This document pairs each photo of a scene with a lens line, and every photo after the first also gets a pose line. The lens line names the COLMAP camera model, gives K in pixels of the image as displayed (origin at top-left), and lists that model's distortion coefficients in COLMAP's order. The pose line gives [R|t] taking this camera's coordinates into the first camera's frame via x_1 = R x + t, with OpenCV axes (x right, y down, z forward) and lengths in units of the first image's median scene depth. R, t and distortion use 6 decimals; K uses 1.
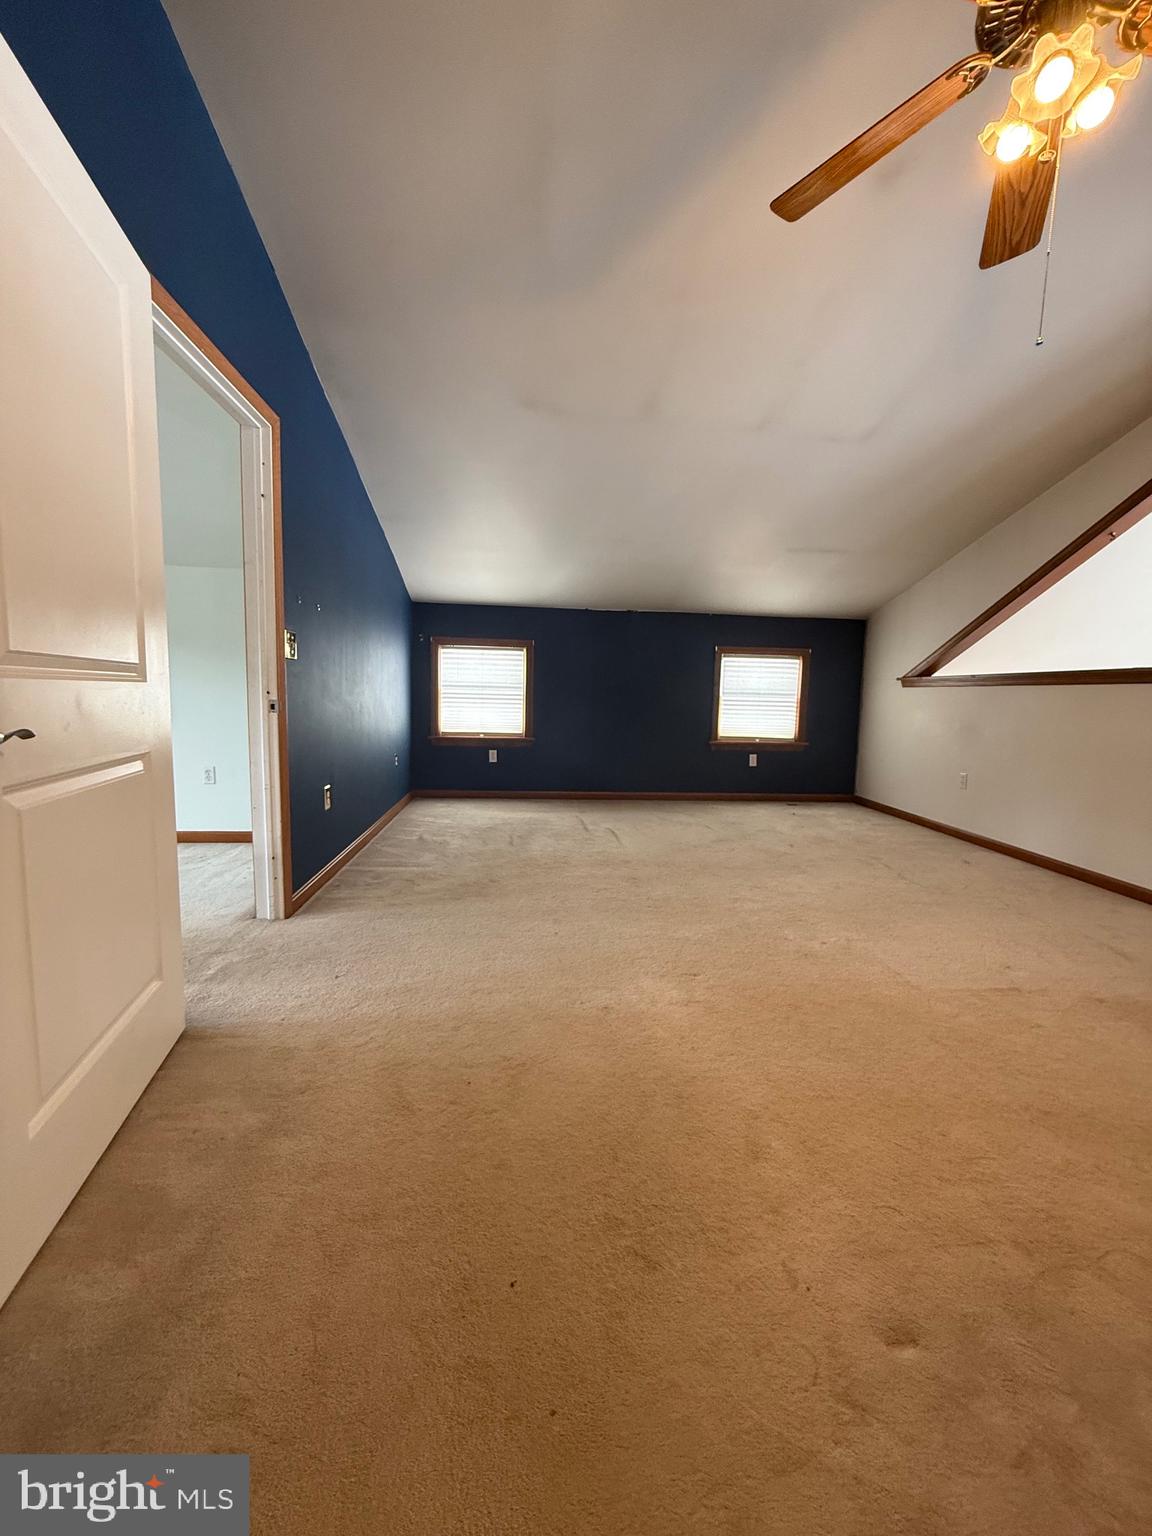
lens RADIAL K [[612.6, 0, 573.4], [0, 612.6, 770.2], [0, 0, 1]] dist [-0.000664, 0.000148]
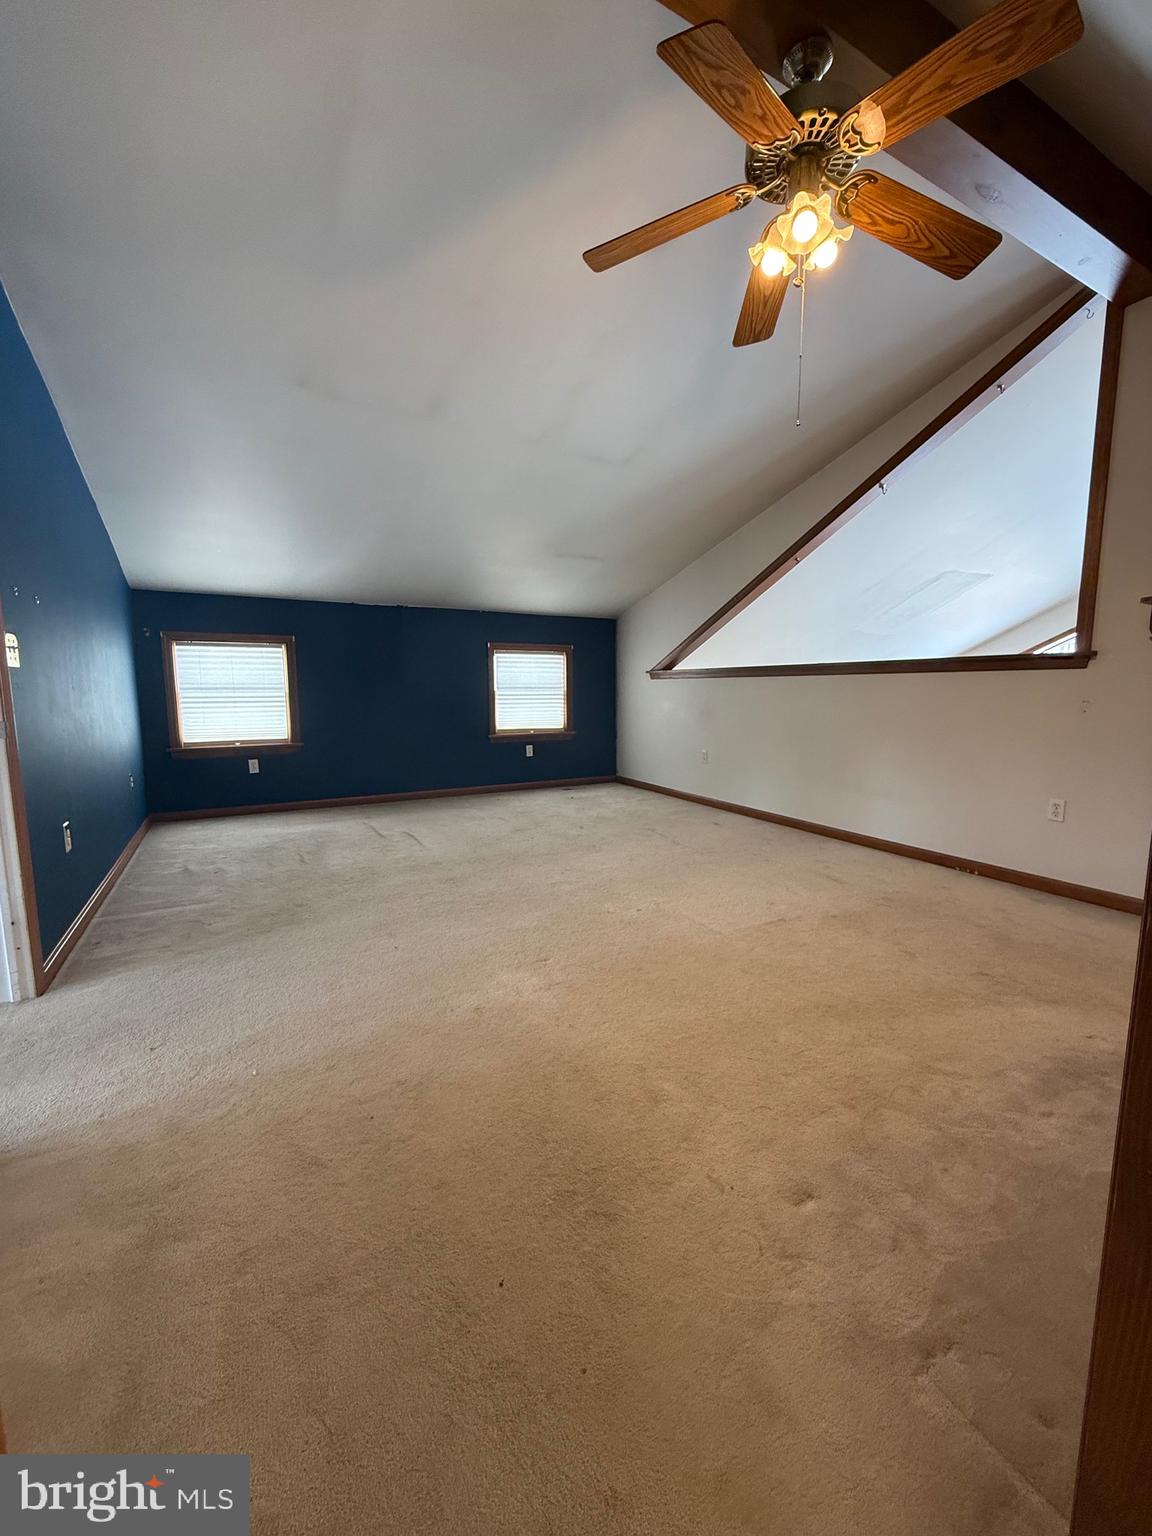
lens RADIAL K [[612.6, 0, 577.3], [0, 612.6, 771.5], [0, 0, 1]] dist [-0.000664, 0.000148]
pose [[0.913353, -0.081867, 0.398853, -0.163446], [0.075072, 0.996643, 0.032655, -0.026701], [-0.400187, 0.000118, 0.916433, -0.003054]]
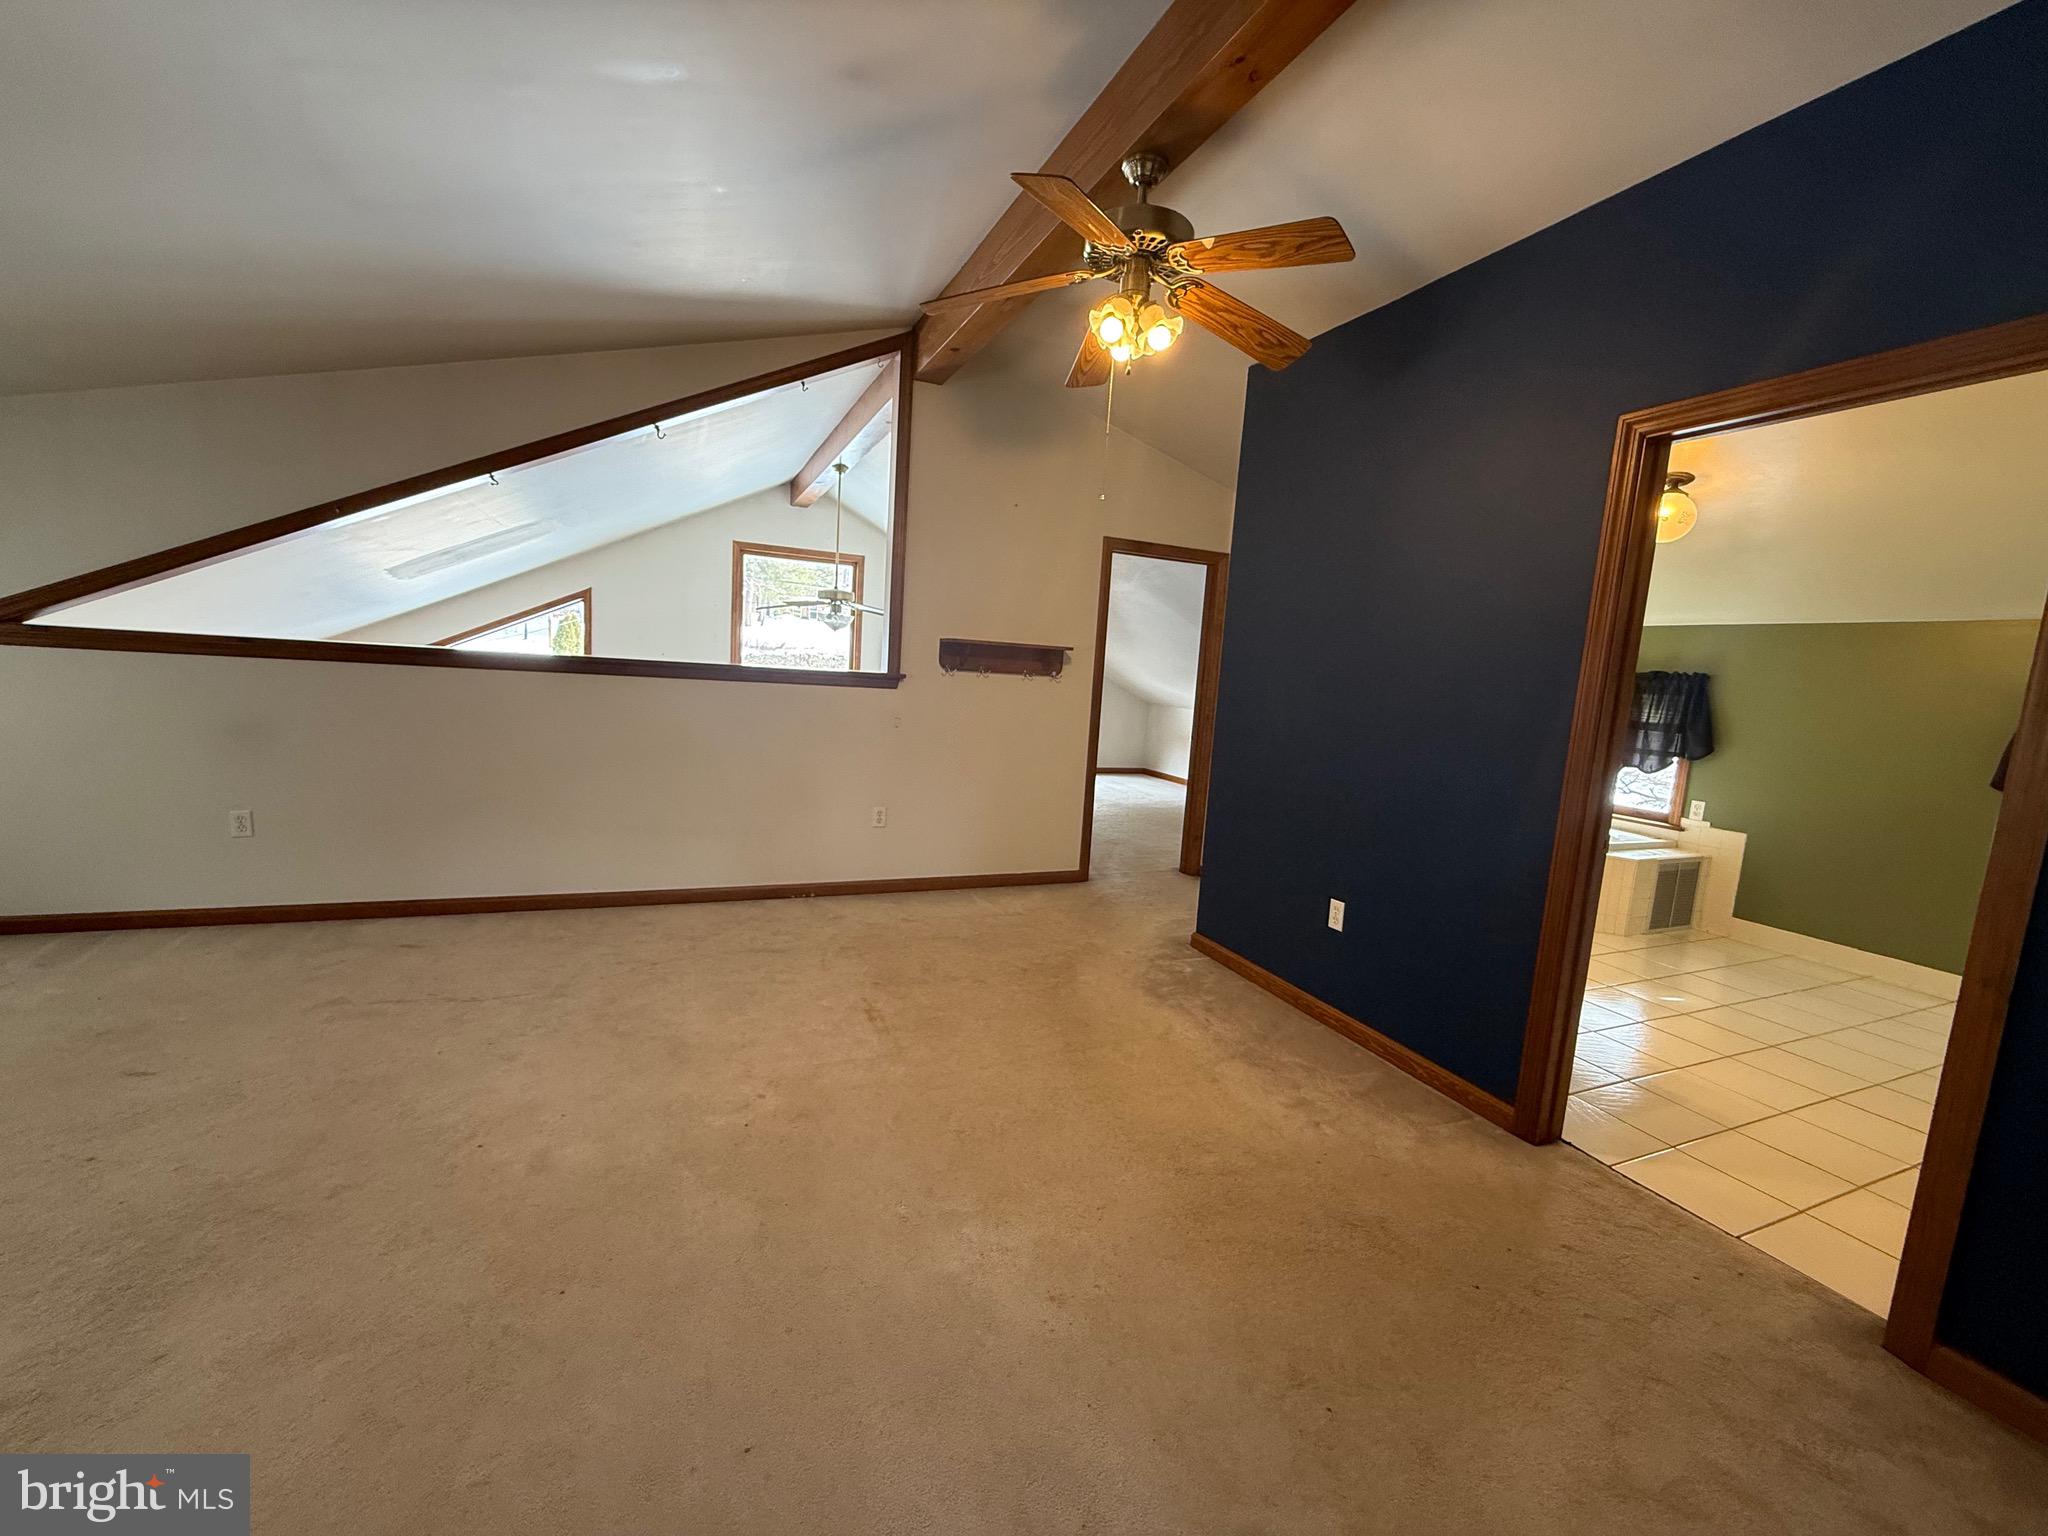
lens RADIAL K [[816.7, 0, 1017.4], [0, 816.7, 772.9], [0, 0, 1]] dist [-0.000664, 0.000148]
pose [[-0.306411, -0.171062, 0.936403, -0.630643], [0.047681, 0.979727, 0.194579, -0.318150], [-0.950704, 0.104269, -0.292043, 1.187383]]
